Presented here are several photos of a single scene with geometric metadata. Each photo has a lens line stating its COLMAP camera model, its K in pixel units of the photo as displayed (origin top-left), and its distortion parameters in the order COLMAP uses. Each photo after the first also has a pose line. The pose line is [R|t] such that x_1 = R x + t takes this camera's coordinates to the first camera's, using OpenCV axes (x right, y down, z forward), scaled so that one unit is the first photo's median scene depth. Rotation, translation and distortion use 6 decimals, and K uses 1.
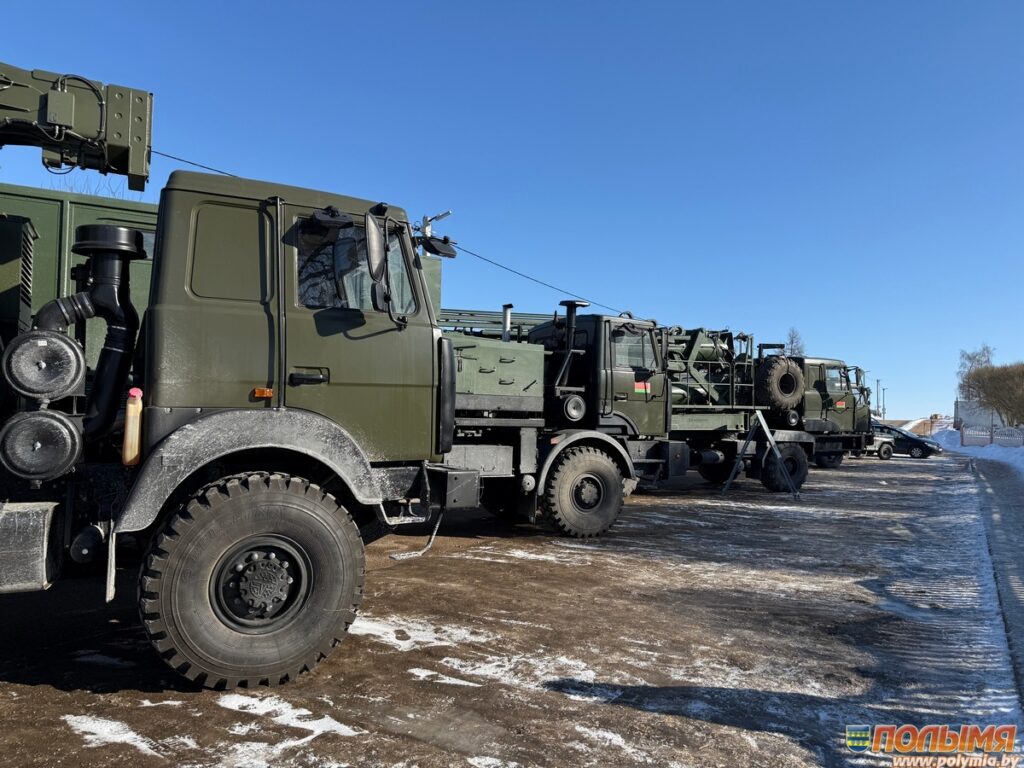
lens RADIAL K [[726.4, 0, 512.0], [0, 726.4, 385.0], [0, 0, 1]] dist [0.009386, -0.000399]
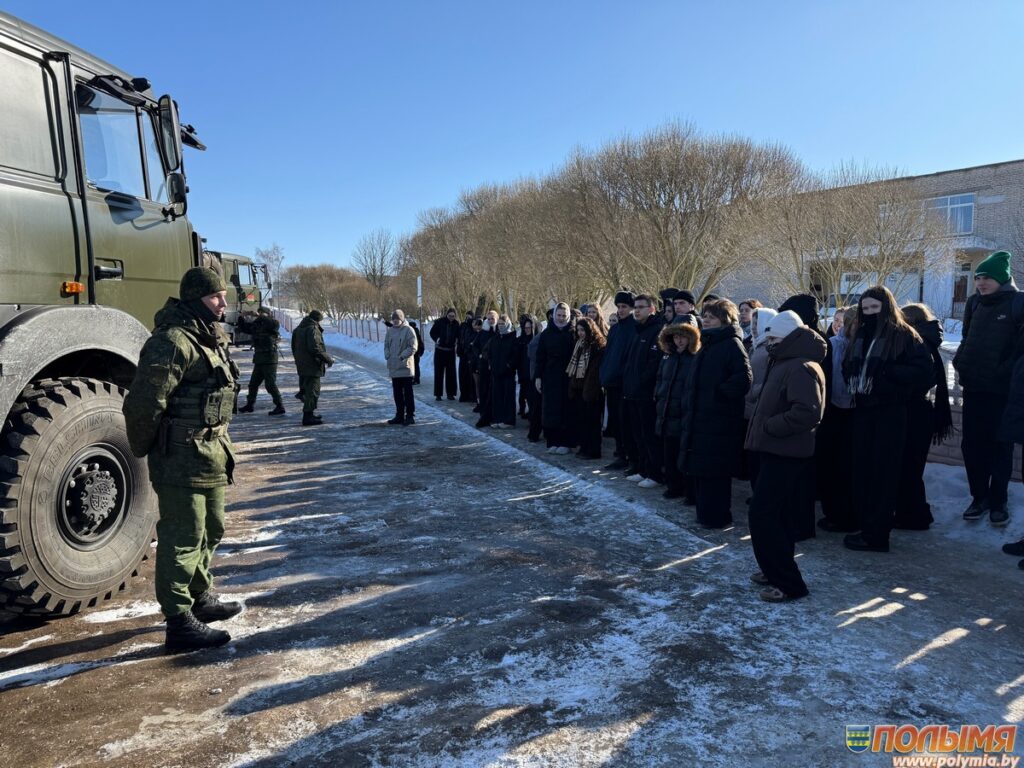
lens RADIAL K [[726.4, 0, 511.3], [0, 726.4, 383.5], [0, 0, 1]] dist [0.009386, -0.000399]
pose [[0.600327, -0.081519, 0.795589, -0.739494], [-0.037482, 0.990831, 0.129807, -0.008211], [-0.798876, -0.107747, 0.591767, 0.046593]]
